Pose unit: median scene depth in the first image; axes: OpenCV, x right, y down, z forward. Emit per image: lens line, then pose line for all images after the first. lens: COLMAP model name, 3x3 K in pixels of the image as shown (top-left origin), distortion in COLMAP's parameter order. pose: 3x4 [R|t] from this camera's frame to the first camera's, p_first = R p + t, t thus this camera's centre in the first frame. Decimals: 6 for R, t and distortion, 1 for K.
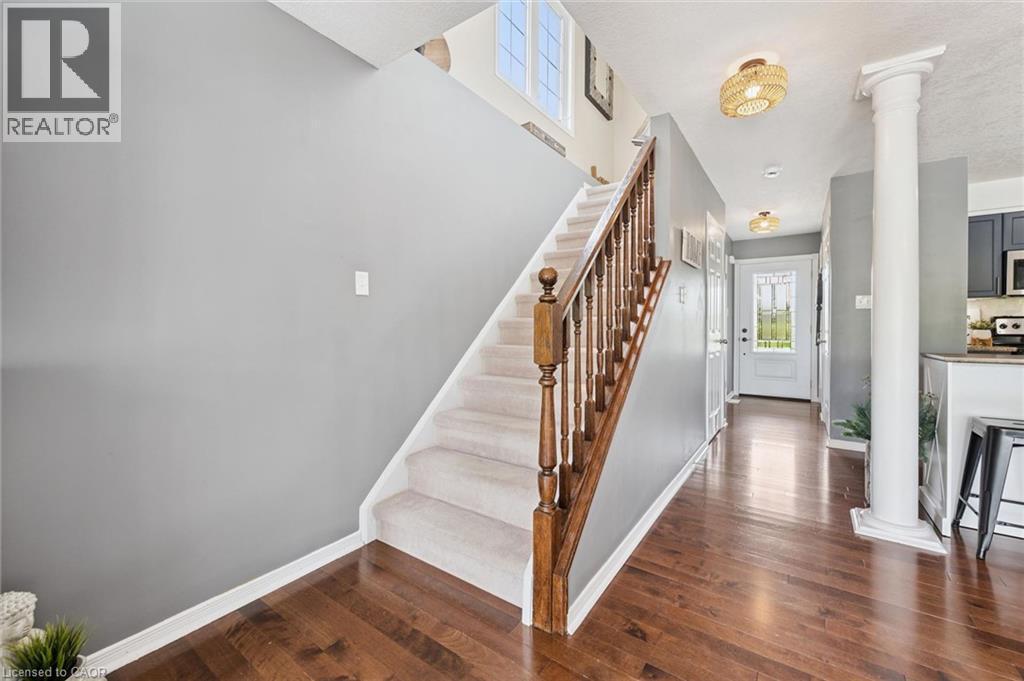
lens RADIAL K [[404.5, 0, 517.9], [0, 404.5, 328.1], [0, 0, 1]] dist [0.000696, 0.000072]
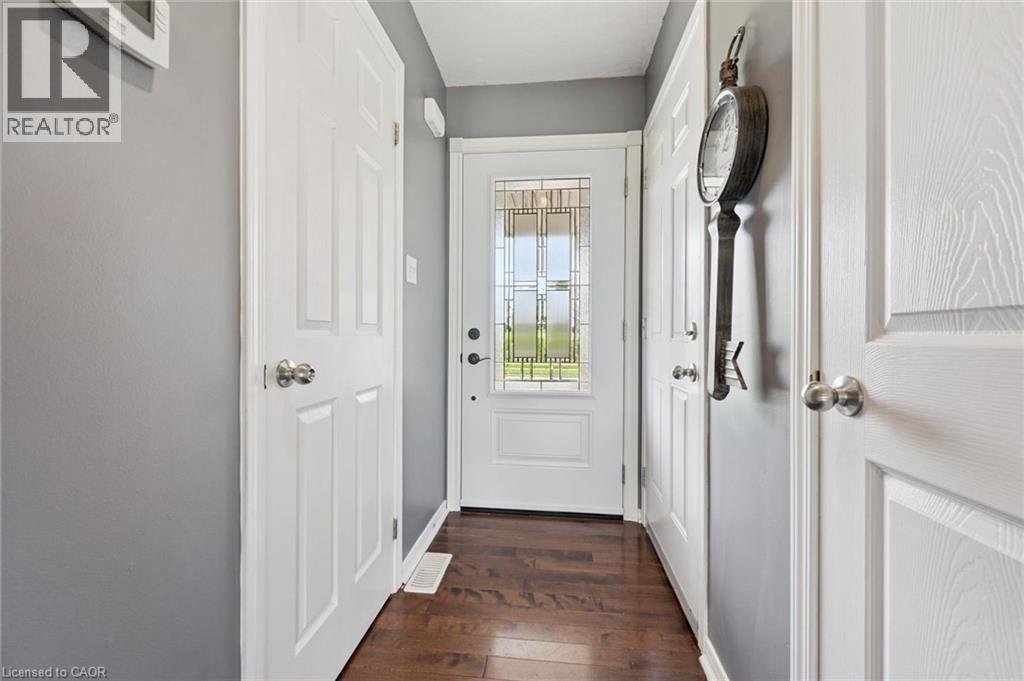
lens RADIAL K [[404.5, 0, 514.0], [0, 404.5, 337.1], [0, 0, 1]] dist [0.000696, 0.000072]
pose [[0.870458, 0.000471, 0.492242, 0.689299], [-0.004746, 0.999961, 0.007437, 0.010104], [-0.492220, -0.008810, 0.870426, 1.111765]]
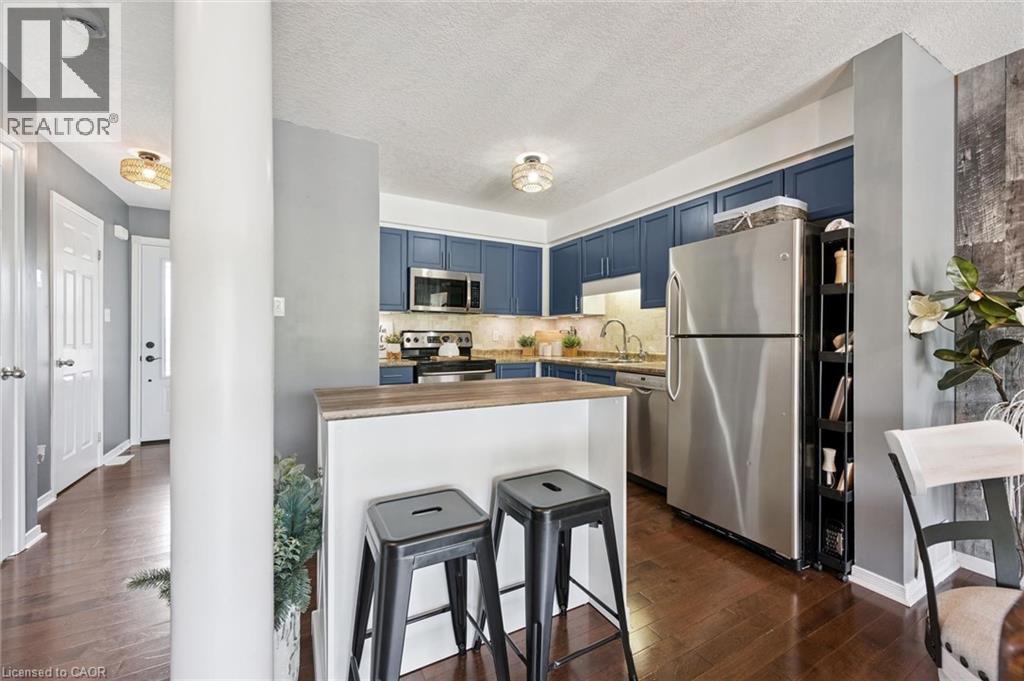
lens RADIAL K [[404.5, 0, 512.2], [0, 404.5, 335.1], [0, 0, 1]] dist [0.000696, 0.000072]
pose [[0.434799, 0.000367, 0.900527, 0.371502], [-0.000679, 1.000000, -0.000080, -0.017315], [-0.900527, -0.000576, 0.434799, 0.301524]]
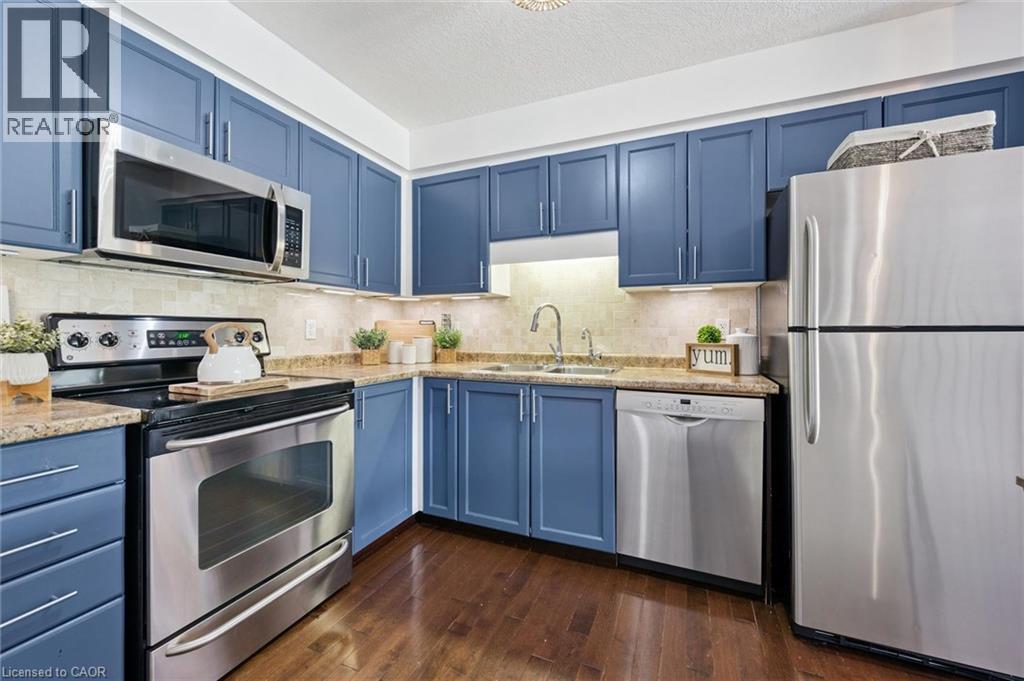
lens RADIAL K [[404.5, 0, 511.2], [0, 404.5, 330.7], [0, 0, 1]] dist [0.000696, 0.000072]
pose [[-0.210311, -0.003669, 0.977628, 0.768435], [-0.001555, 0.999993, 0.003418, -0.015399], [-0.977633, -0.000802, -0.210316, 0.701000]]
